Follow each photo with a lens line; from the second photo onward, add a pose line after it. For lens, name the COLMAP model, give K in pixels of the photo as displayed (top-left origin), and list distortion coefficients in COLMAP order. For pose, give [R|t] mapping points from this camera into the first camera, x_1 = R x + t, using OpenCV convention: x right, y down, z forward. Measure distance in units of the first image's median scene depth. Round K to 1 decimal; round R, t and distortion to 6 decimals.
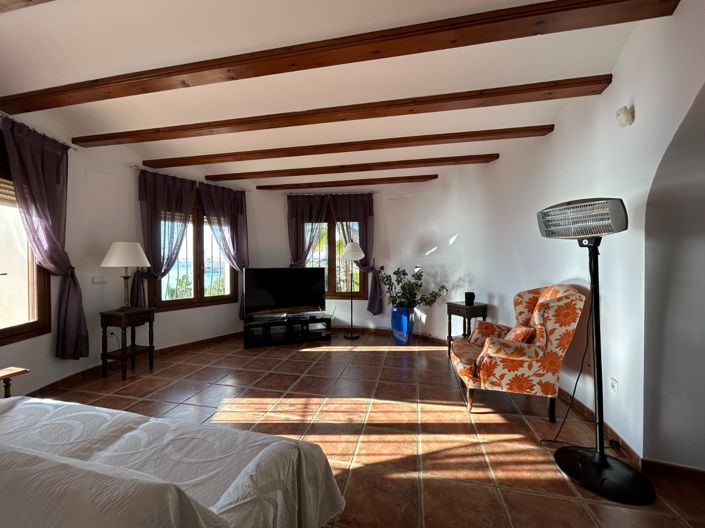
lens RADIAL K [[284.8, 0, 356.0], [0, 284.8, 264.1], [0, 0, 1]] dist [0.000289, 0.001683]
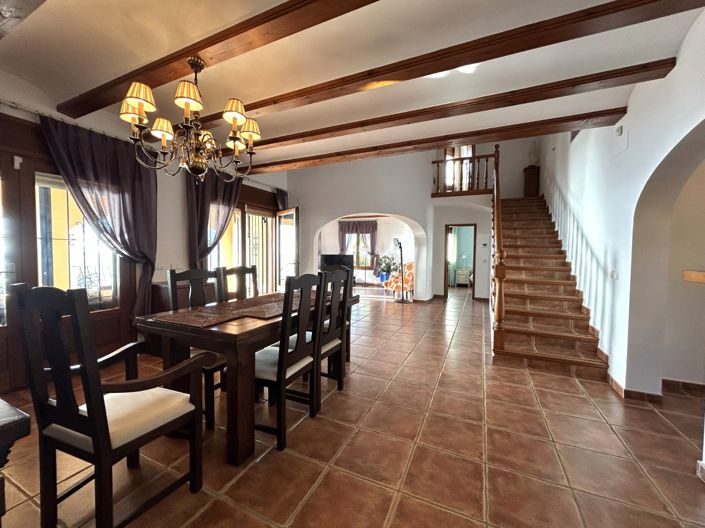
lens RADIAL K [[284.8, 0, 350.7], [0, 284.8, 264.1], [0, 0, 1]] dist [0.000289, 0.001683]
pose [[0.976430, 0.018413, -0.215045, 0.346718], [-0.010662, 0.999253, 0.037152, 0.001313], [0.215569, -0.033983, 0.975897, -1.183283]]
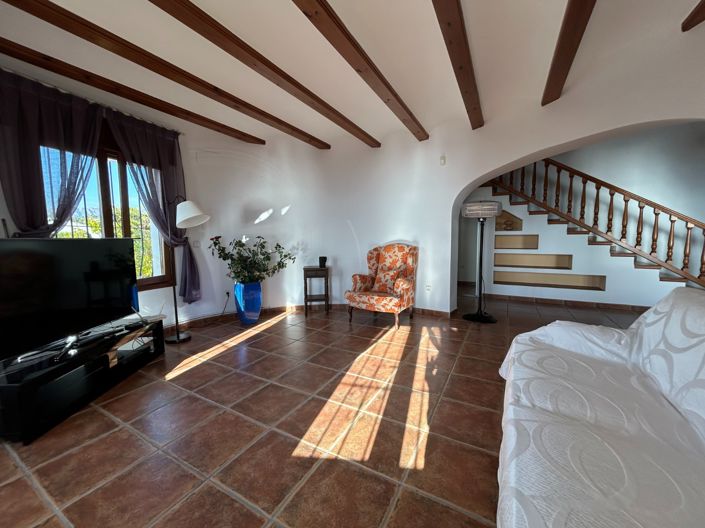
lens RADIAL K [[284.8, 0, 351.5], [0, 284.8, 261.8], [0, 0, 1]] dist [0.000289, 0.001683]
pose [[0.292365, -0.085054, 0.952517, -0.535797], [0.021617, 0.996370, 0.082335, 0.019716], [-0.956062, -0.003482, 0.293143, 0.404412]]
